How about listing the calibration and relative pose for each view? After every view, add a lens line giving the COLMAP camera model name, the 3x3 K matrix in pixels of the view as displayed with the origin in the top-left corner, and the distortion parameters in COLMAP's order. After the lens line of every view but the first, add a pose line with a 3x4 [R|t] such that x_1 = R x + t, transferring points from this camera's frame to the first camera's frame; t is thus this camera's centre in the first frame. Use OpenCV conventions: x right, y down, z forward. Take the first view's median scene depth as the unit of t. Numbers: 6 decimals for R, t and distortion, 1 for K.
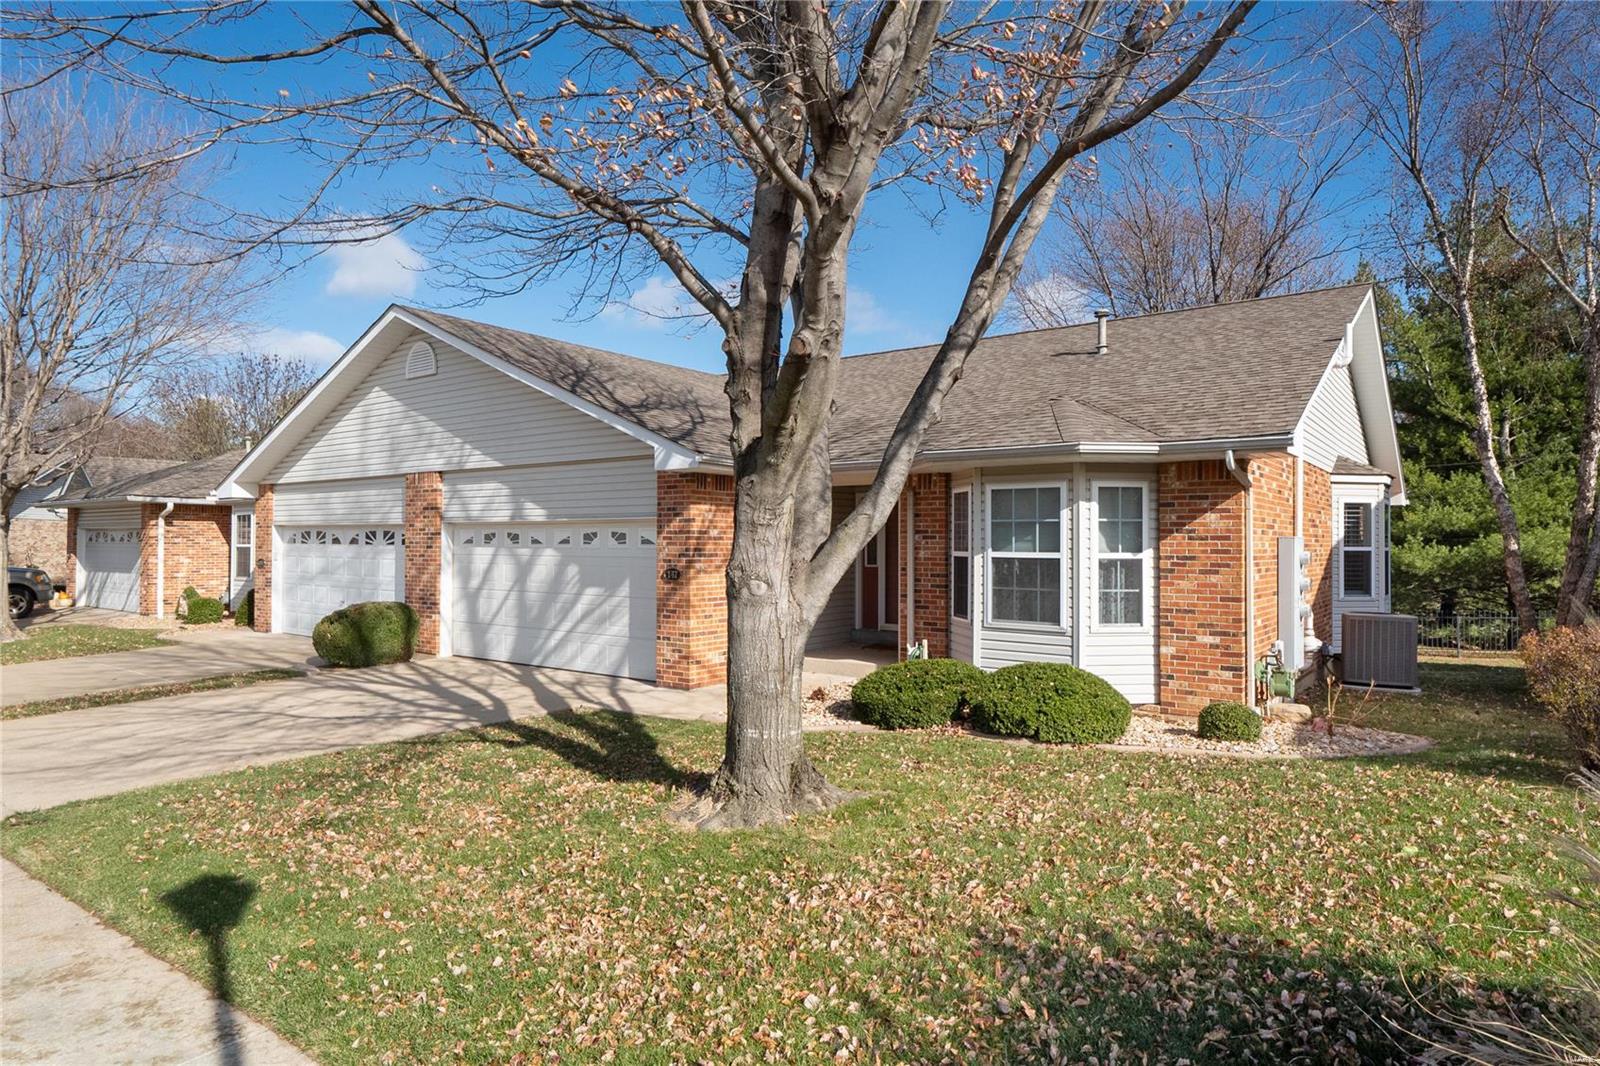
lens RADIAL K [[867.5, 0, 799.6], [0, 867.5, 526.5], [0, 0, 1]] dist [0.000368, 0.000042]
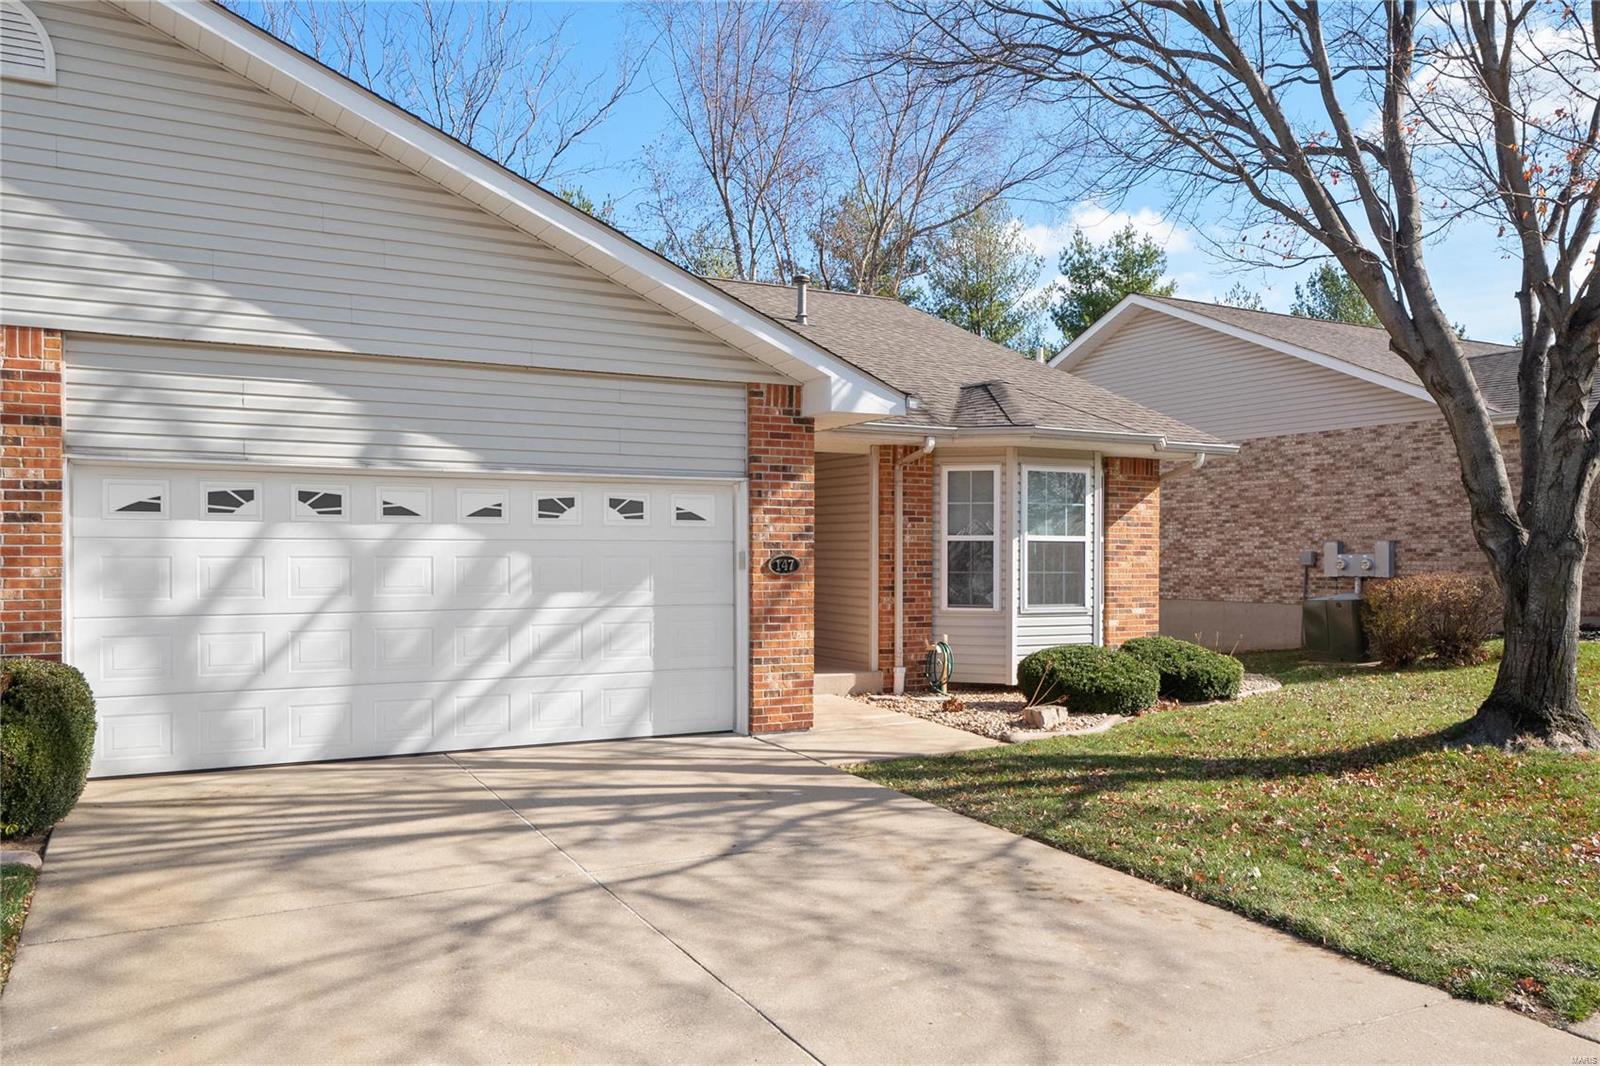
lens RADIAL K [[1181.5, 0, 801.0], [0, 1181.5, 543.4], [0, 0, 1]] dist [0.002966, 0.001628]
pose [[0.457619, 0.004215, 0.889139, -0.949792], [-0.021546, 0.999748, 0.006350, 0.031647], [-0.888888, -0.022063, 0.457594, 0.557980]]
